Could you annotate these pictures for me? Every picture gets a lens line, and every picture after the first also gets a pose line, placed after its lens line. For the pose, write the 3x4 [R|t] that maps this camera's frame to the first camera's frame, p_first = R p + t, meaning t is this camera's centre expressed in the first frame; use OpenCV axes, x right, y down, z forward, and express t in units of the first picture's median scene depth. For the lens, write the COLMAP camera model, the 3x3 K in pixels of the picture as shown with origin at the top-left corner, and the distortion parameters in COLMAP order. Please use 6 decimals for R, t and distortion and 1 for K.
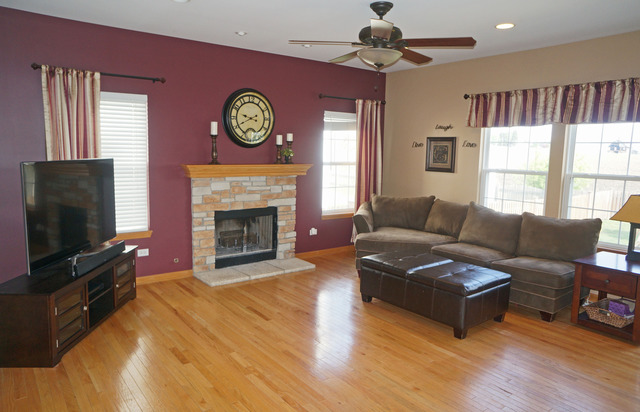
lens RADIAL K [[457.1, 0, 320.0], [0, 457.1, 206.0], [0, 0, 1]] dist [0.056977, 0.000376]
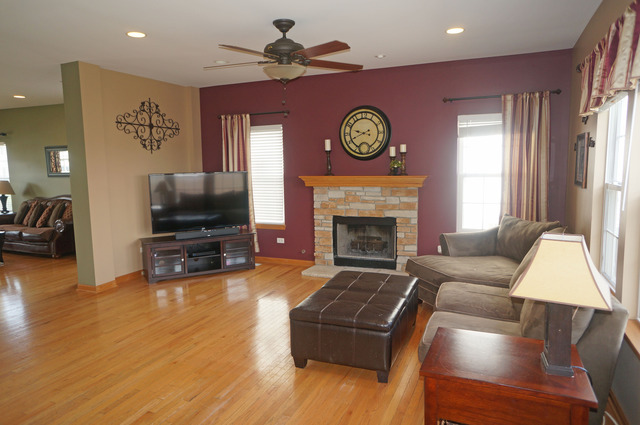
lens RADIAL K [[435.8, 0, 320.0], [0, 435.8, 212.5], [0, 0, 1]] dist [-0.006017, 0.059072]
pose [[0.506503, 0.071288, -0.859286, 0.690528], [-0.084606, 0.995876, 0.032749, -0.029528], [0.858077, 0.056113, 0.510446, 0.395768]]
